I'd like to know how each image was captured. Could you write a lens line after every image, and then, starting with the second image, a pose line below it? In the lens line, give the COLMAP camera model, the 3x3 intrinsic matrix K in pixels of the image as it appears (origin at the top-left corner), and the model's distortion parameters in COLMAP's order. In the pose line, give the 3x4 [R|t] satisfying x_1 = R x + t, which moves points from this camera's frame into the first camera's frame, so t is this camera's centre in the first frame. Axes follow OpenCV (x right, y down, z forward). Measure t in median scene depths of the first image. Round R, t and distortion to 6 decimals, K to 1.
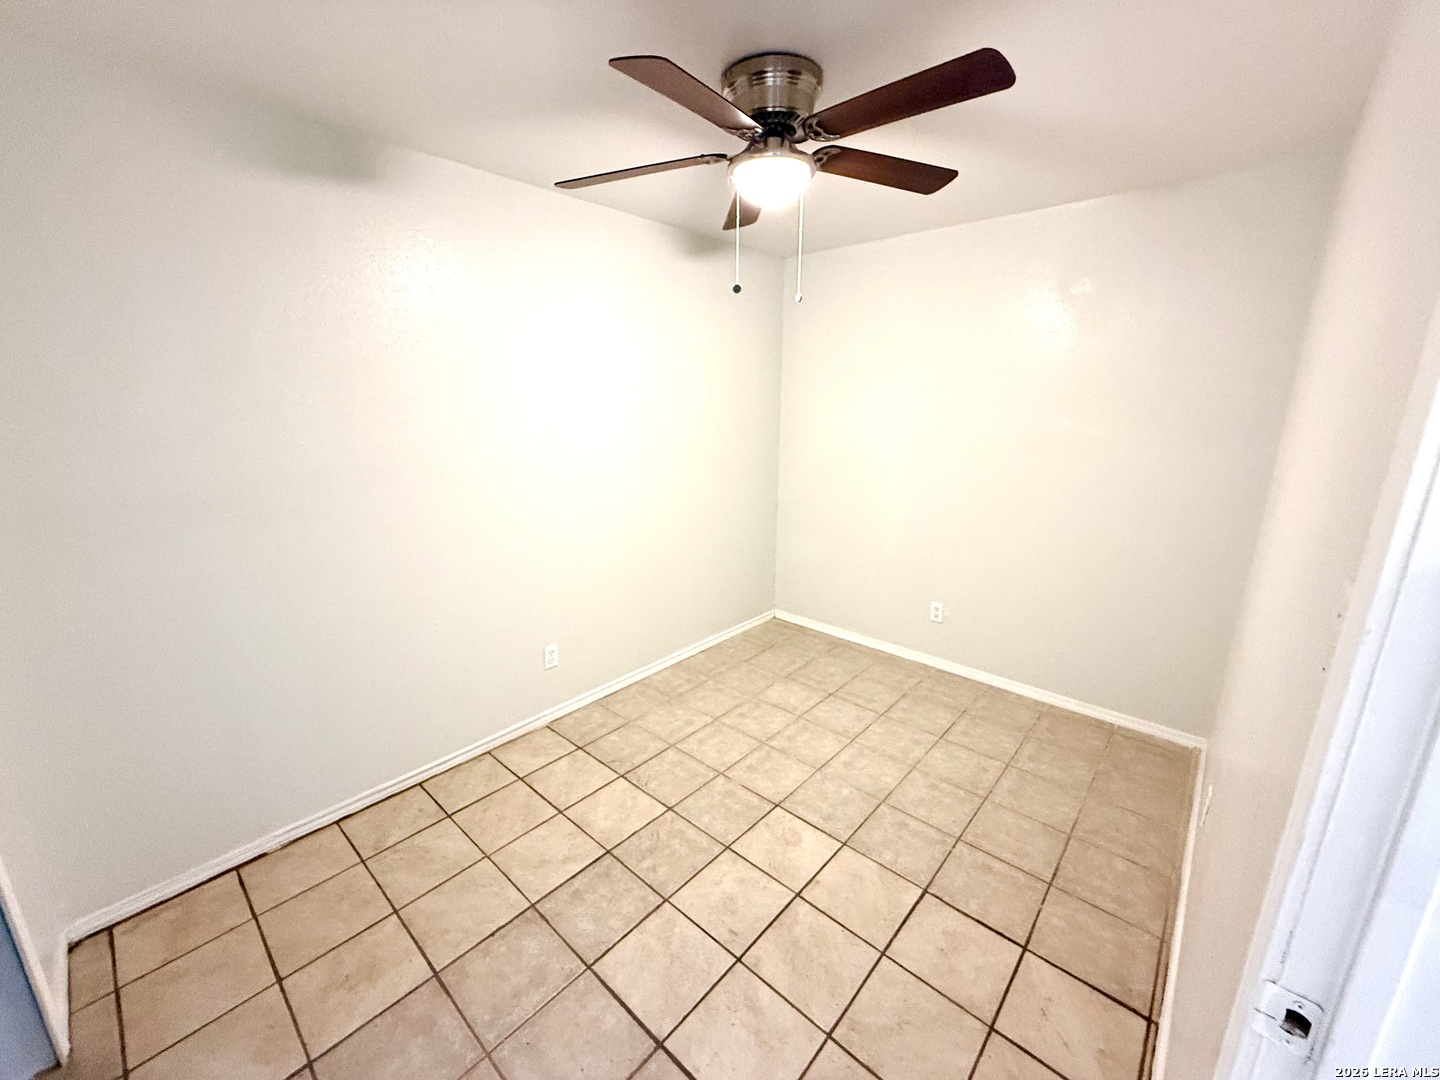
lens RADIAL K [[573.2, 0, 720.0], [0, 573.2, 540.0], [0, 0, 1]] dist [-0.000247, 0.000272]
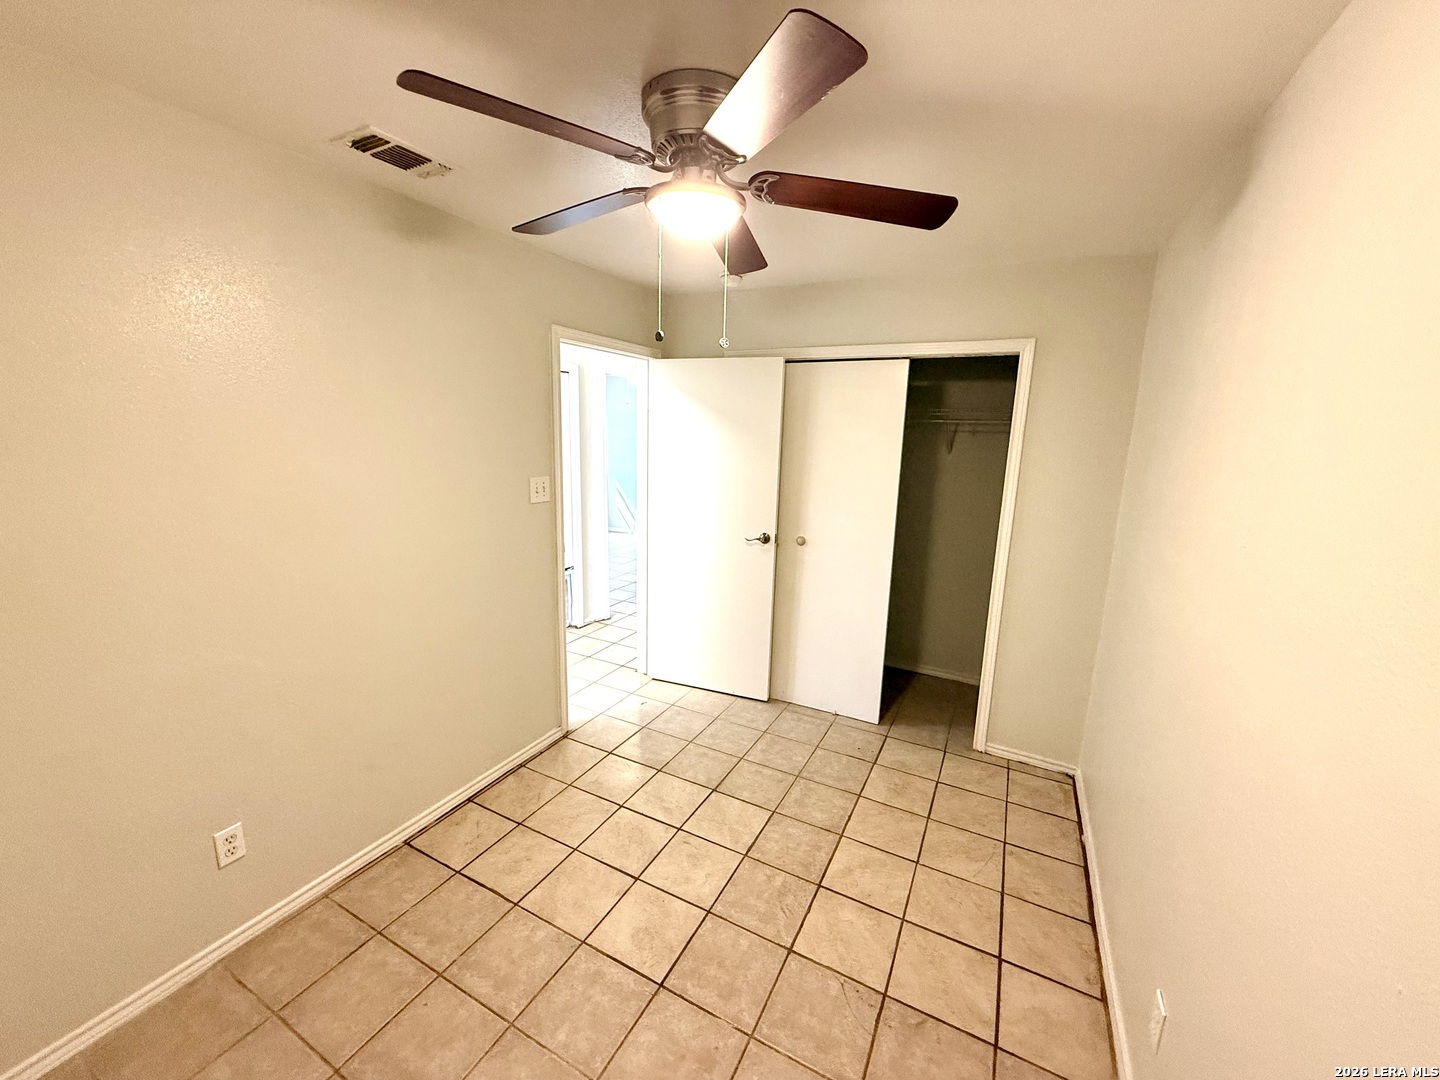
lens RADIAL K [[573.2, 0, 720.0], [0, 573.2, 540.0], [0, 0, 1]] dist [-0.000247, 0.000272]
pose [[-0.969324, 0.019086, -0.245046, 0.218414], [-0.089612, 0.900913, 0.424647, -0.437445], [0.228870, 0.433579, -0.871566, 1.565805]]
